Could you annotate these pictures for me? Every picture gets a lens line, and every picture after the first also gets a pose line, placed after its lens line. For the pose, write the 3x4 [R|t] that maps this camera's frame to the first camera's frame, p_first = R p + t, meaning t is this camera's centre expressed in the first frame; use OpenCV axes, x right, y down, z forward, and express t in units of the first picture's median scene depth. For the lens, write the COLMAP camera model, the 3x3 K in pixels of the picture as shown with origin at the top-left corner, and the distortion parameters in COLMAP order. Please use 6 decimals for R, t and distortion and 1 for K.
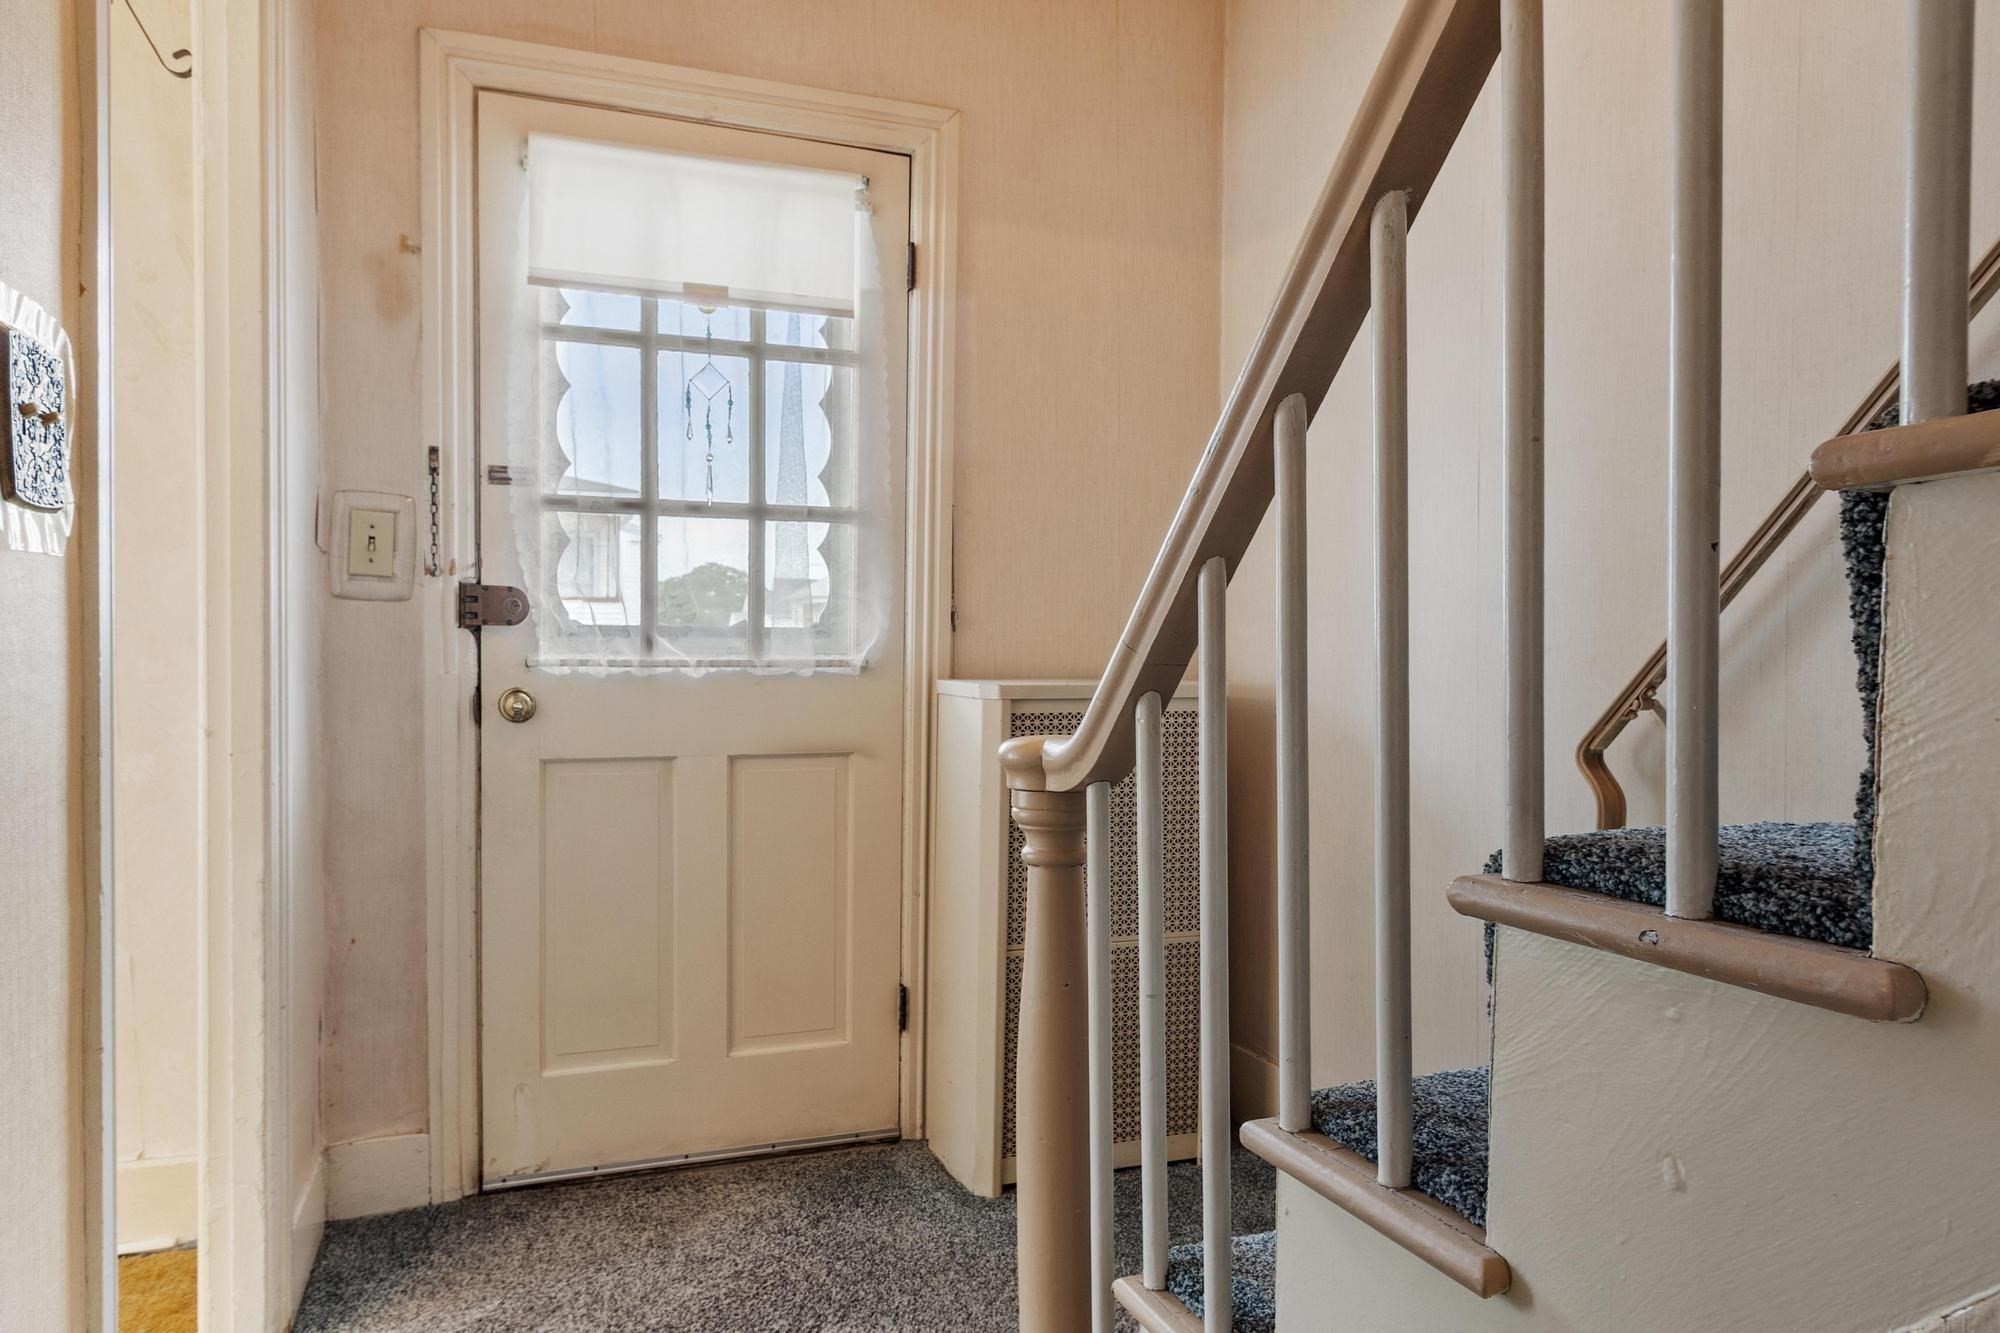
lens RADIAL K [[1199.2, 0, 1002.2], [0, 1199.2, 662.6], [0, 0, 1]] dist [0.005258, 0.000235]
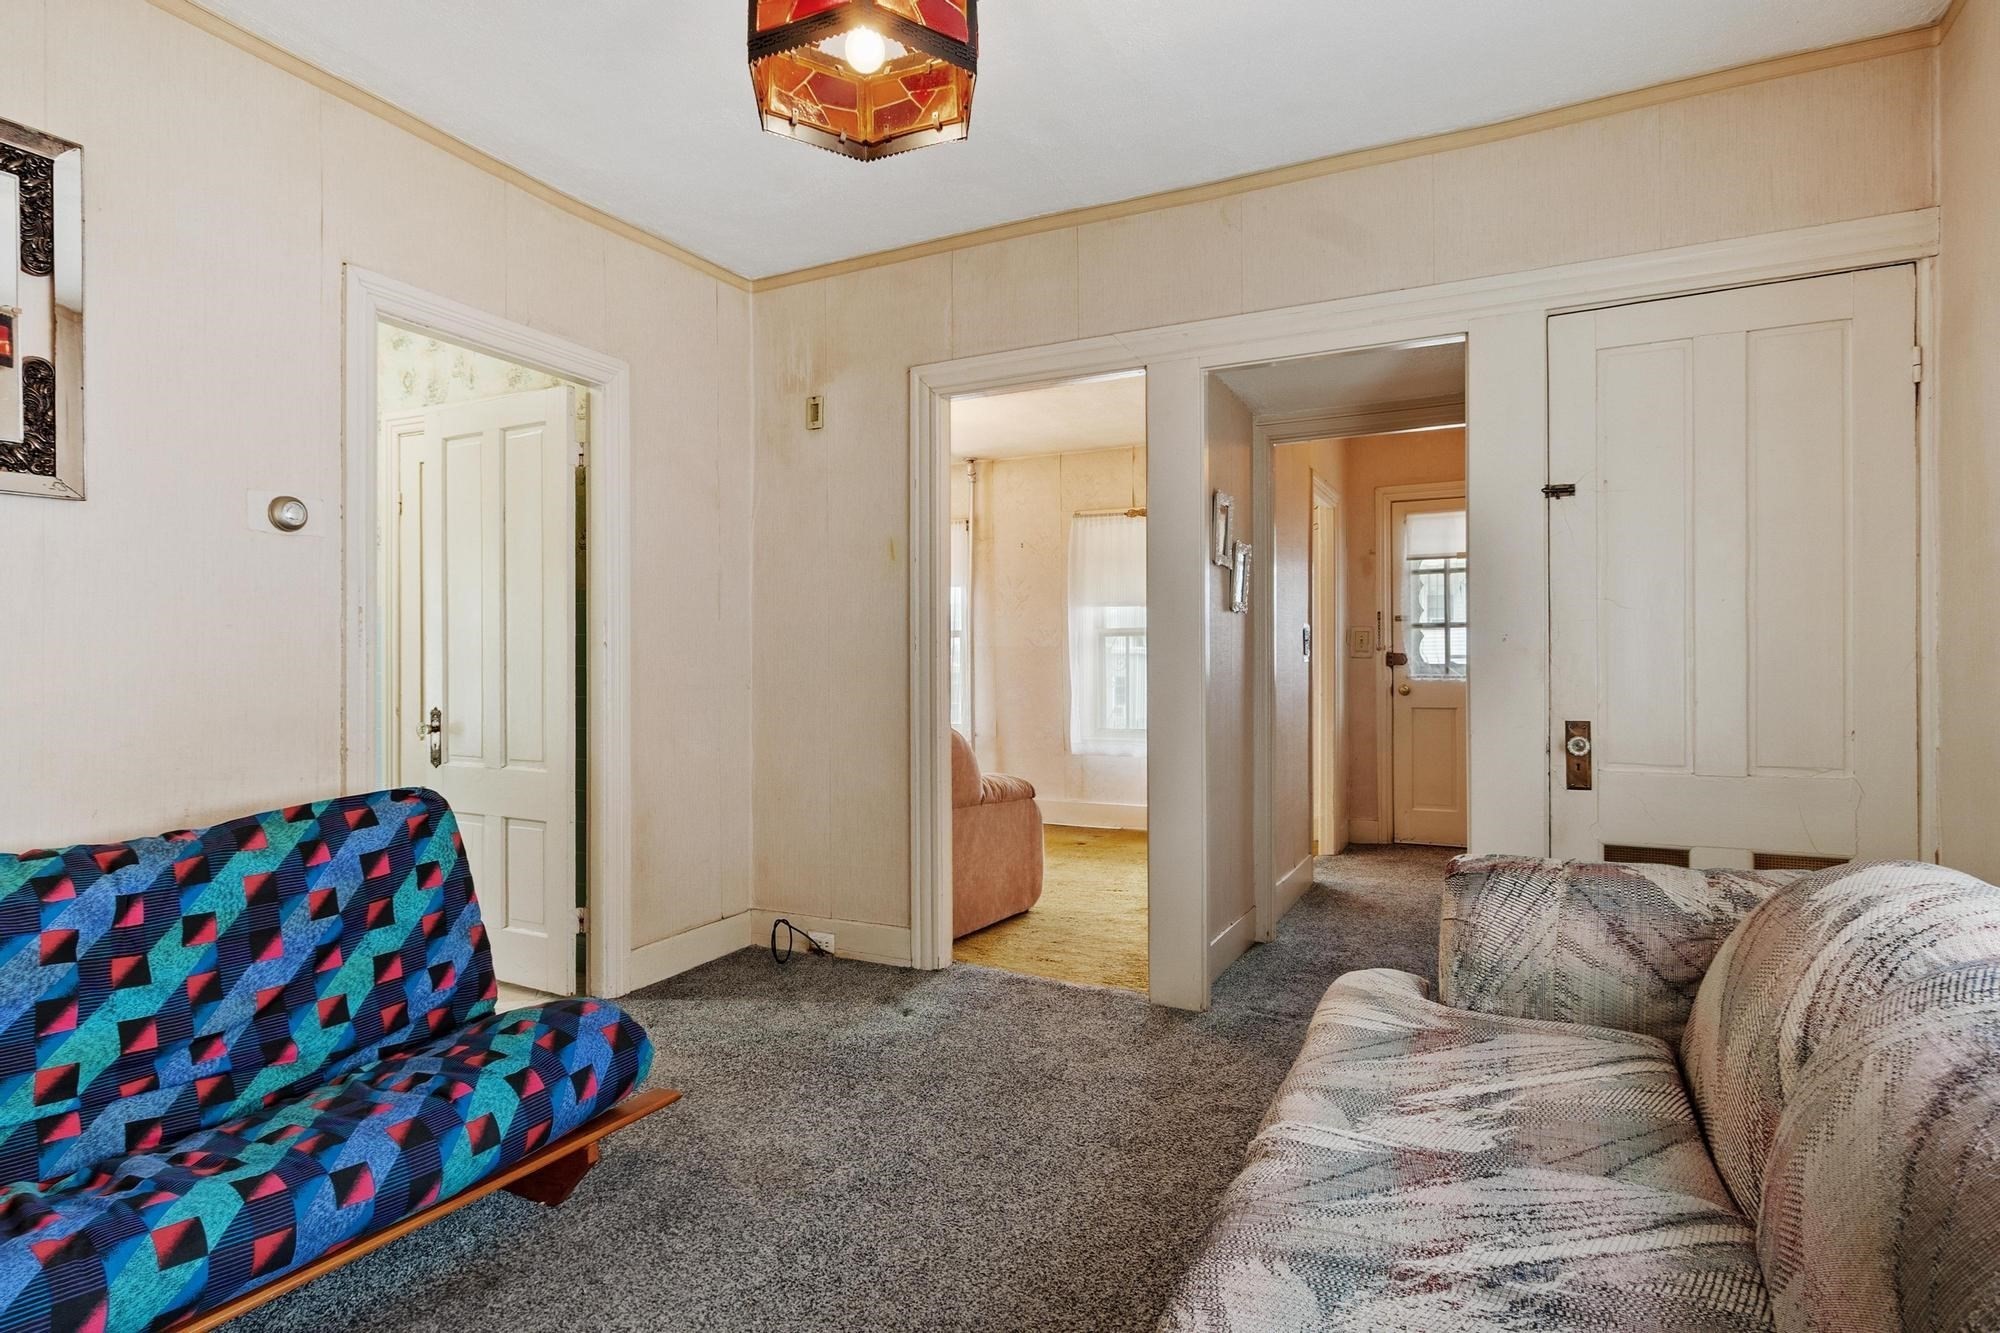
lens RADIAL K [[1028.6, 0, 1000.7], [0, 1028.6, 675.2], [0, 0, 1]] dist [0.001397, -0.002073]
pose [[0.702914, -0.005557, -0.711254, 0.795861], [-0.003222, 0.999934, -0.010998, 0.030342], [0.711268, 0.010022, 0.702849, -1.704763]]
